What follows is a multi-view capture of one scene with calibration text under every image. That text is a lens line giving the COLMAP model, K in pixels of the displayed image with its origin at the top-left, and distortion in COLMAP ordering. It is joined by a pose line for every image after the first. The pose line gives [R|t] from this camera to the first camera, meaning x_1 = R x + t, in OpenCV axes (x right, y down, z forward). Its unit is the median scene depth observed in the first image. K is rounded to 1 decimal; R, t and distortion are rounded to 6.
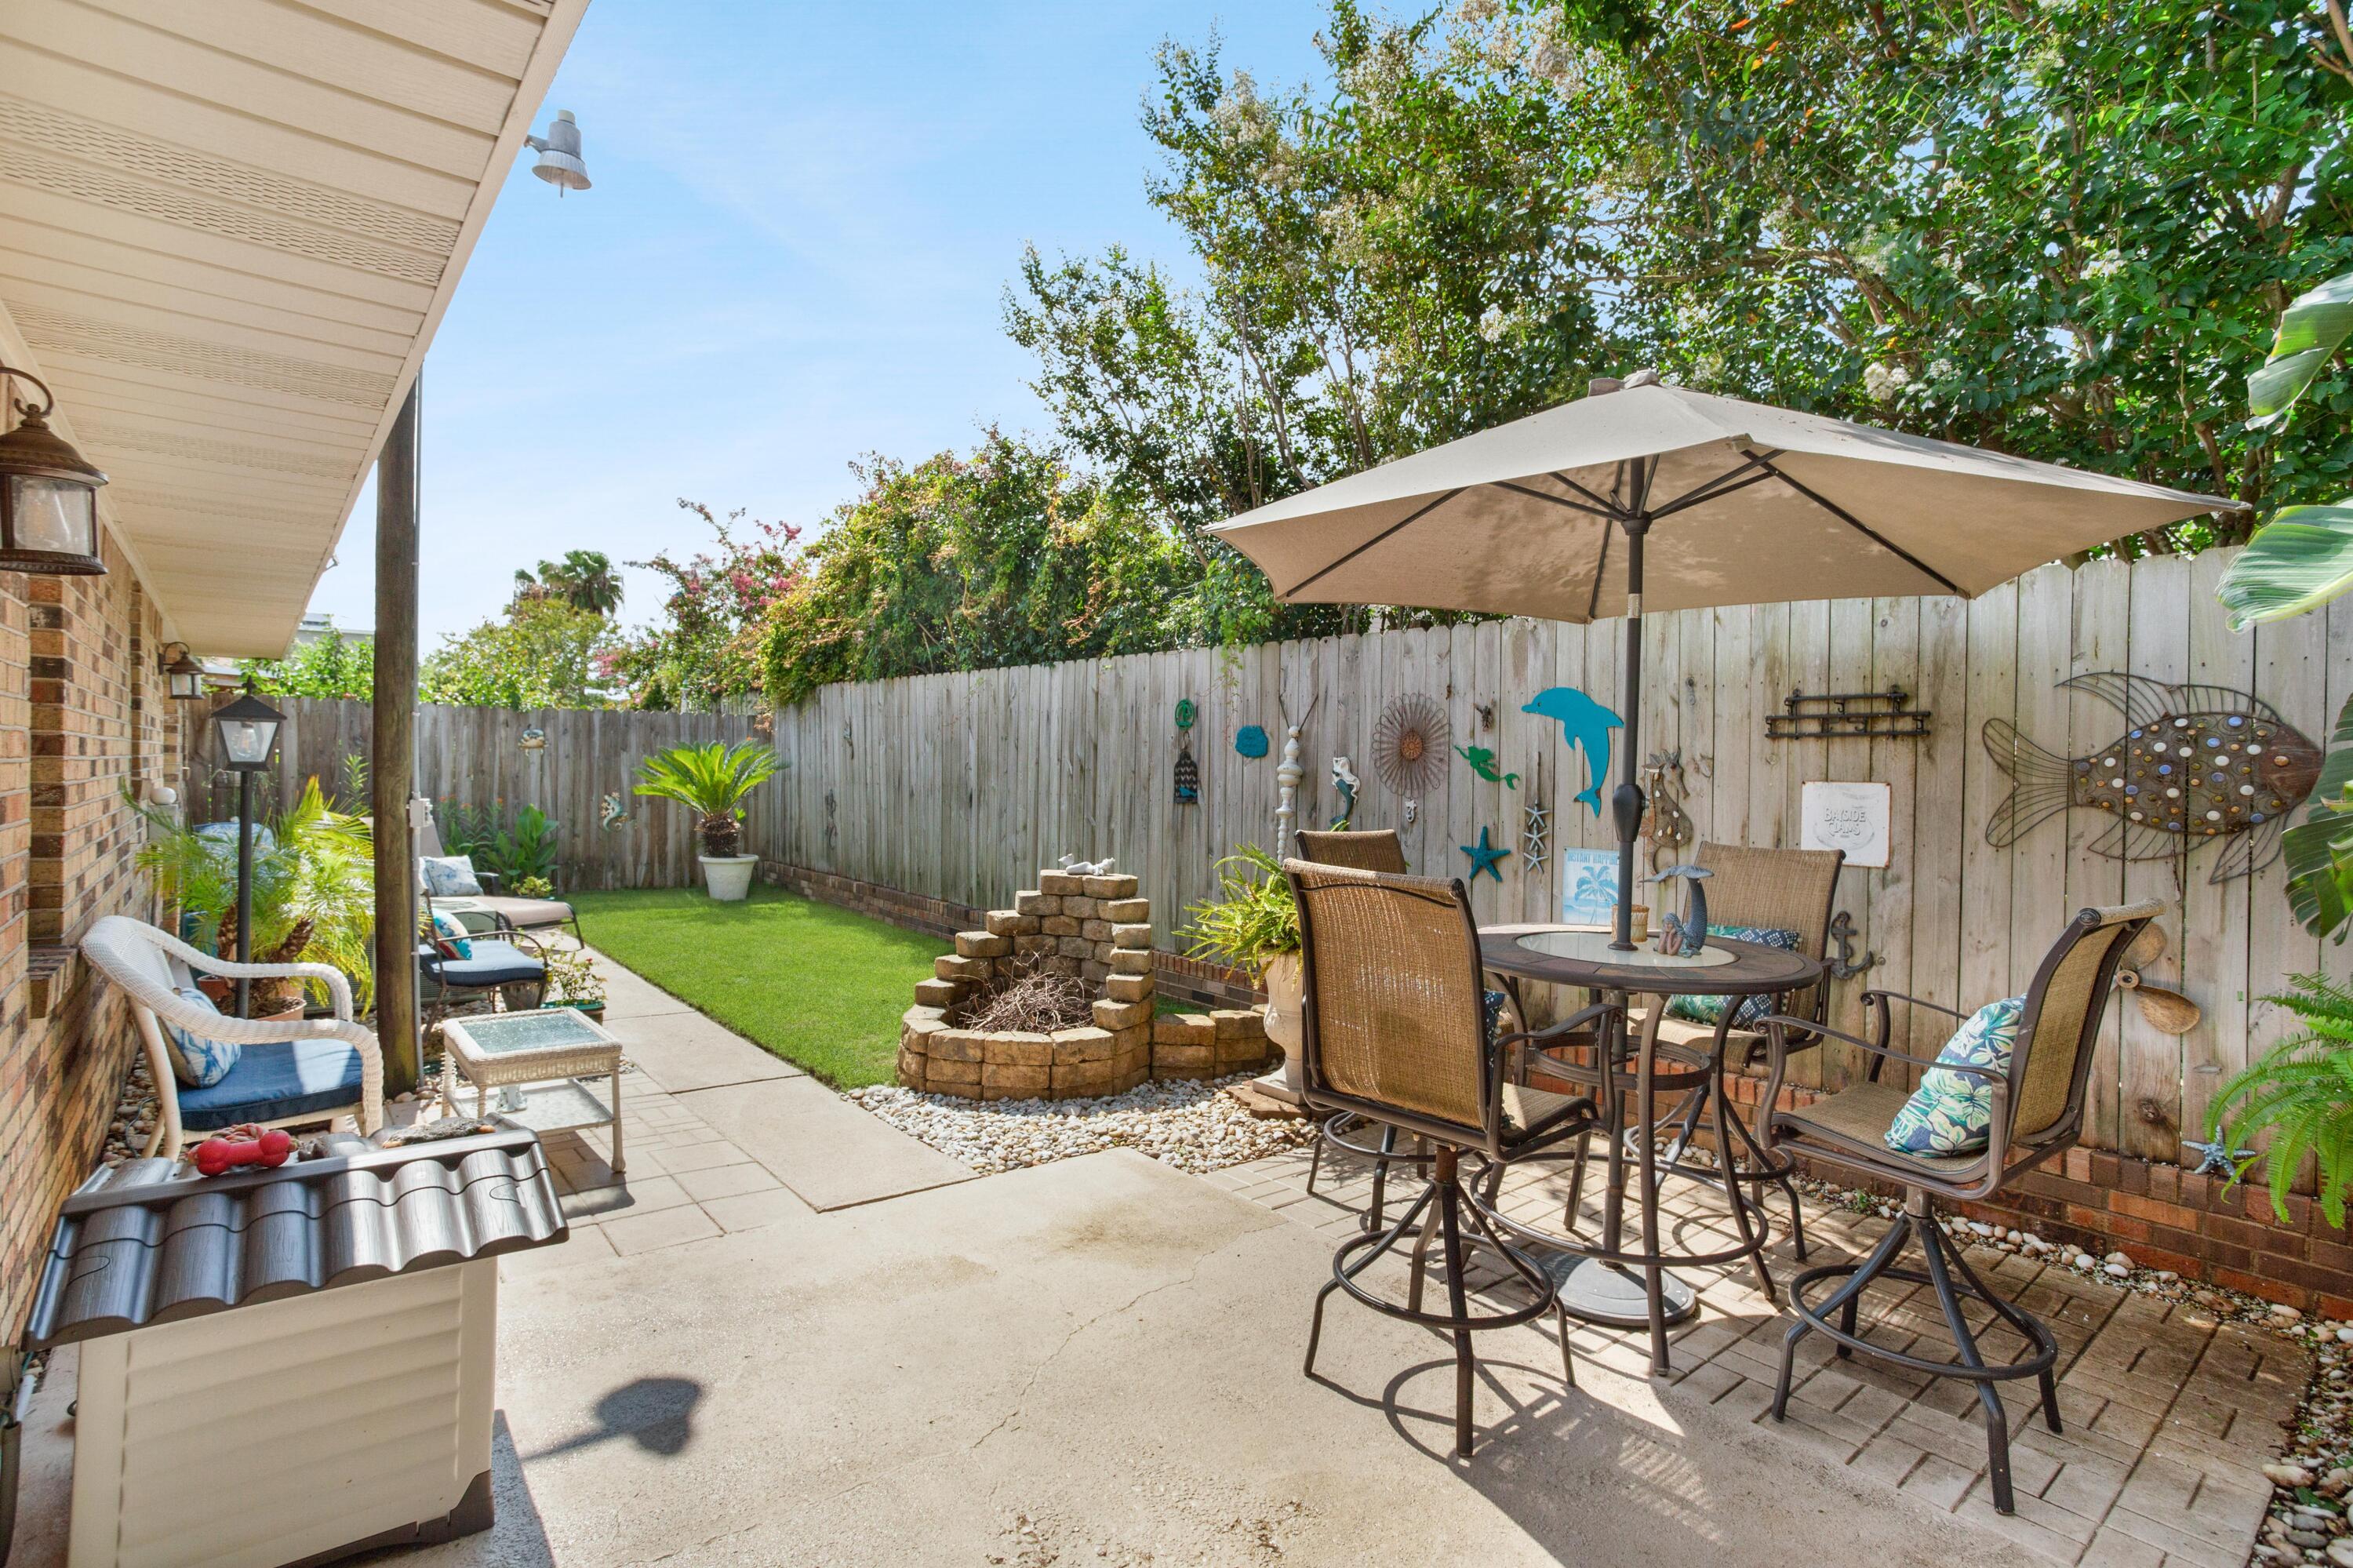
lens RADIAL K [[1183.1, 0, 1183.3], [0, 1183.1, 746.0], [0, 0, 1]] dist [-0.054429, 0.030763]
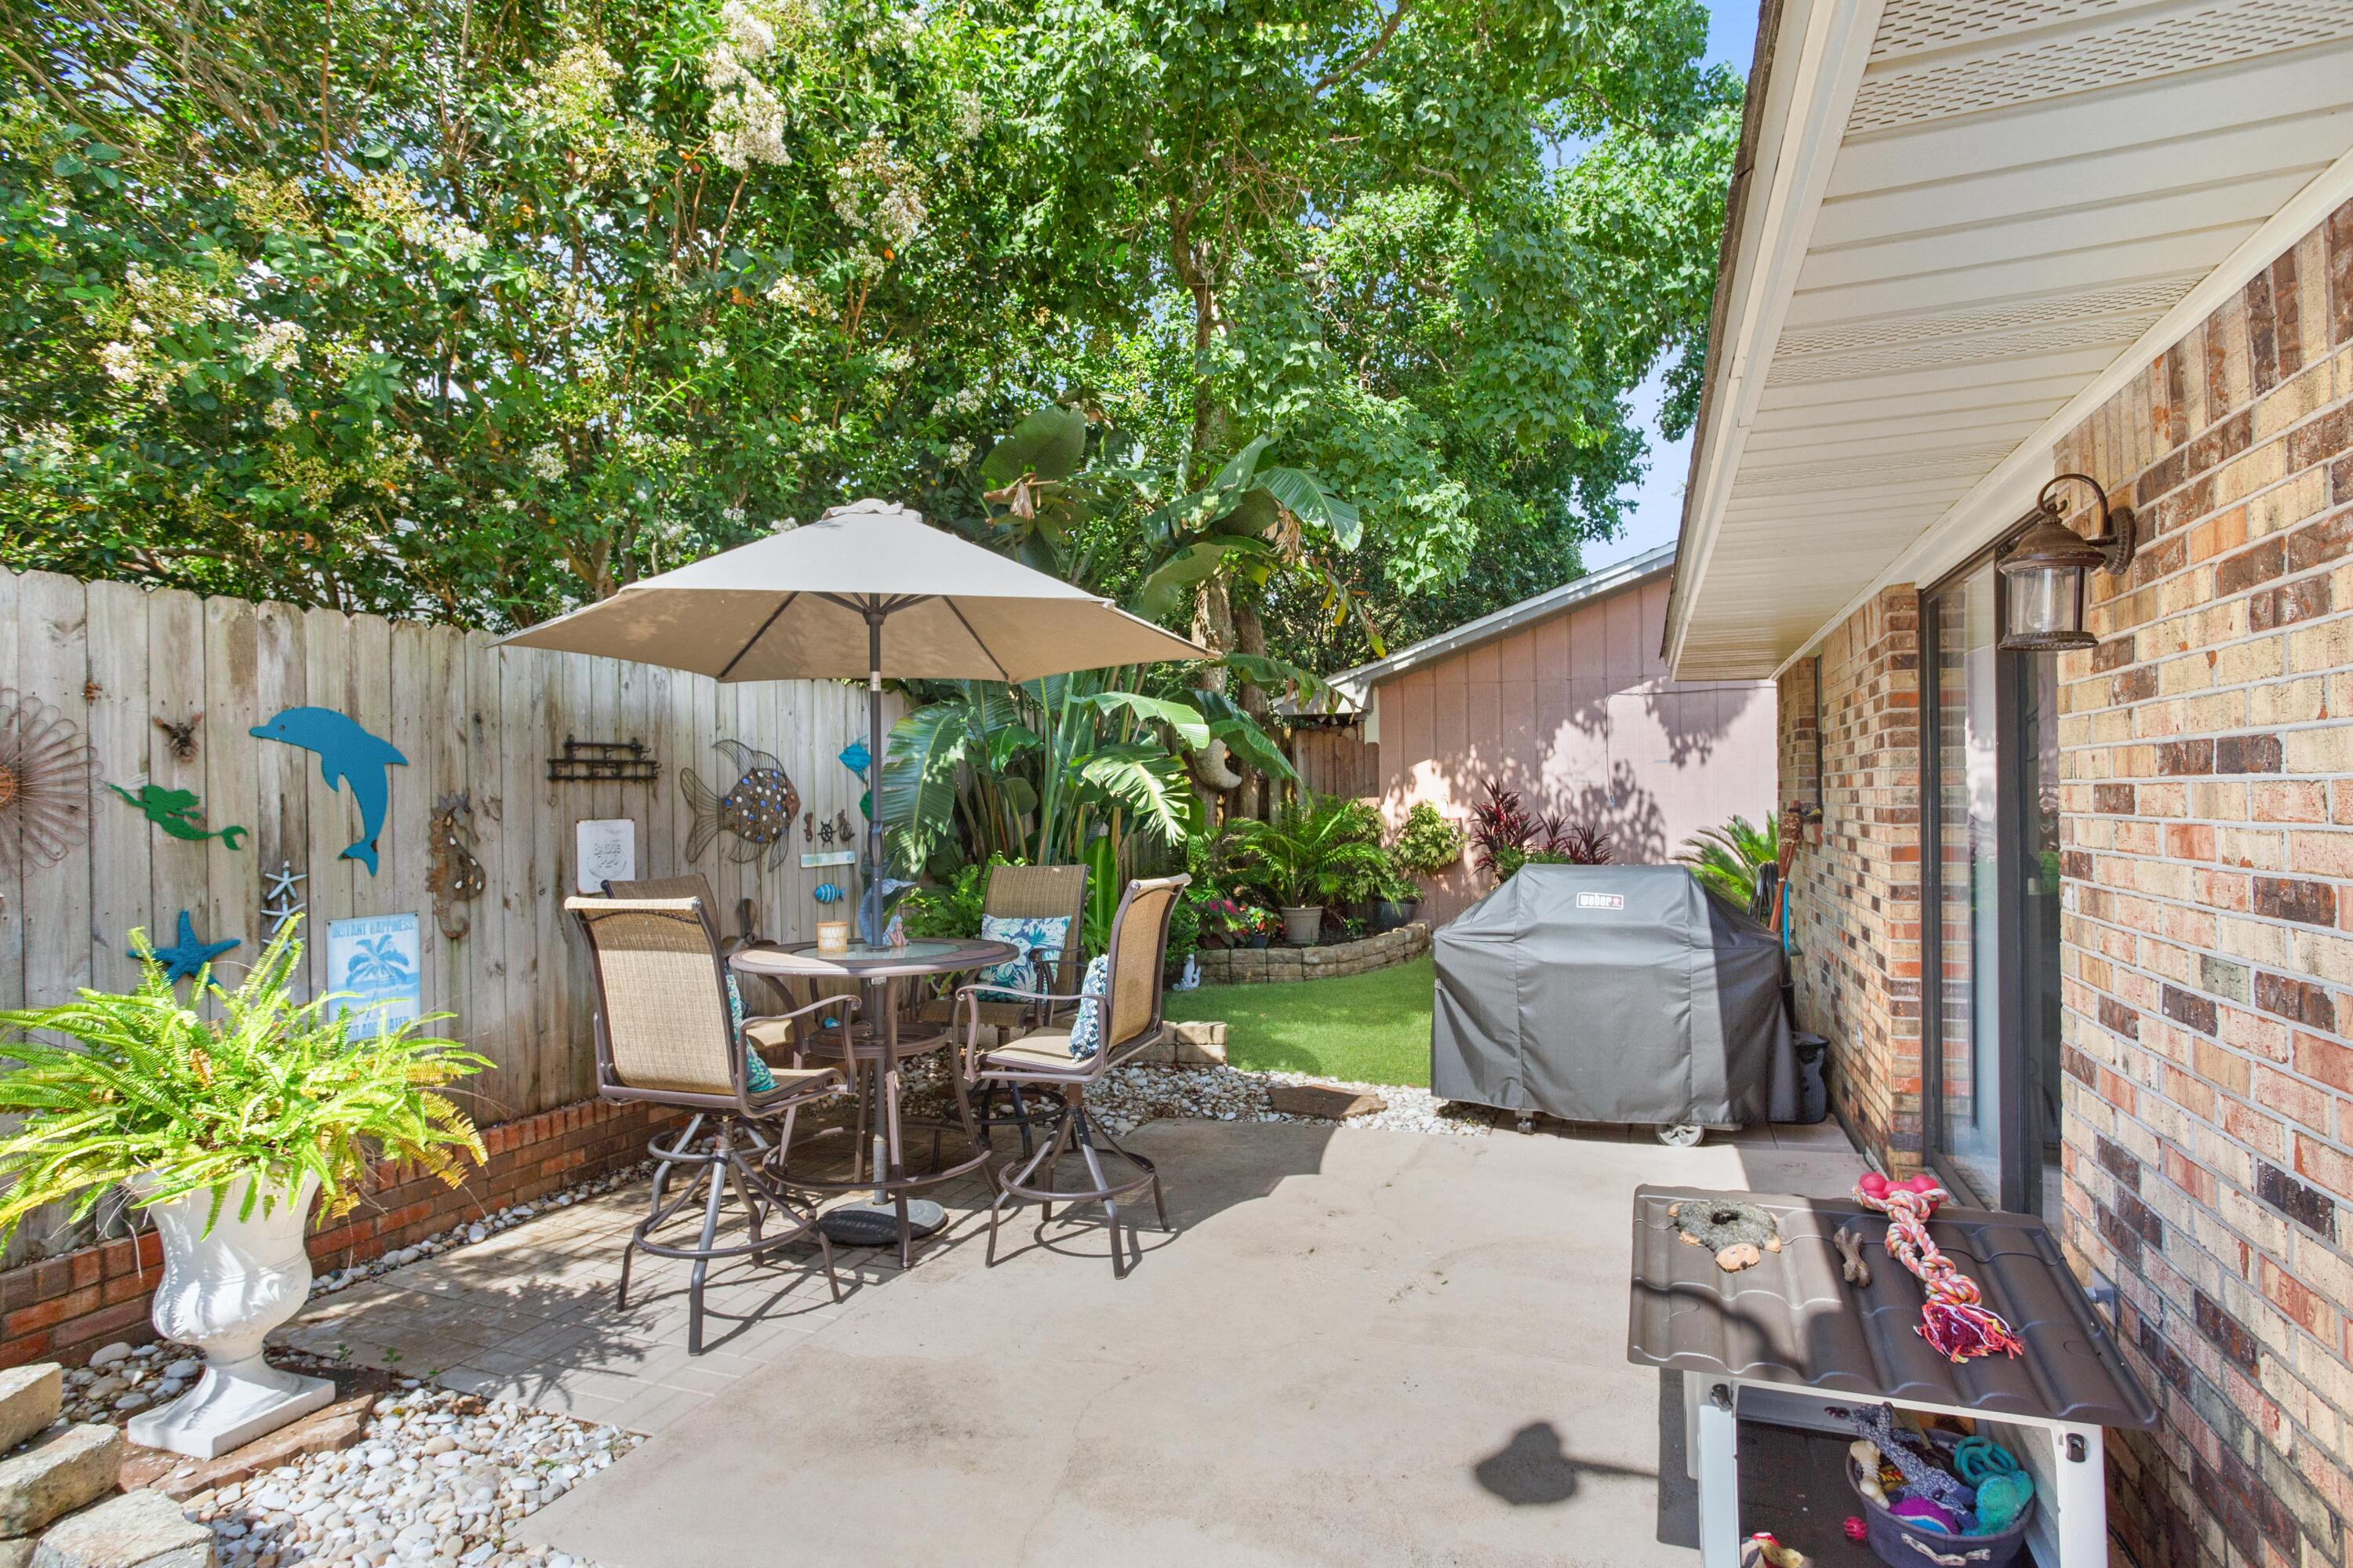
lens RADIAL K [[1166.5, 0, 1223.3], [0, 1166.5, 769.1], [0, 0, 1]] dist [-0.082754, 0.047208]
pose [[-0.511234, 0.014194, 0.859324, -0.686435], [-0.003603, 0.999819, -0.018658, 0.000317], [-0.859434, -0.012635, -0.511091, 1.020101]]
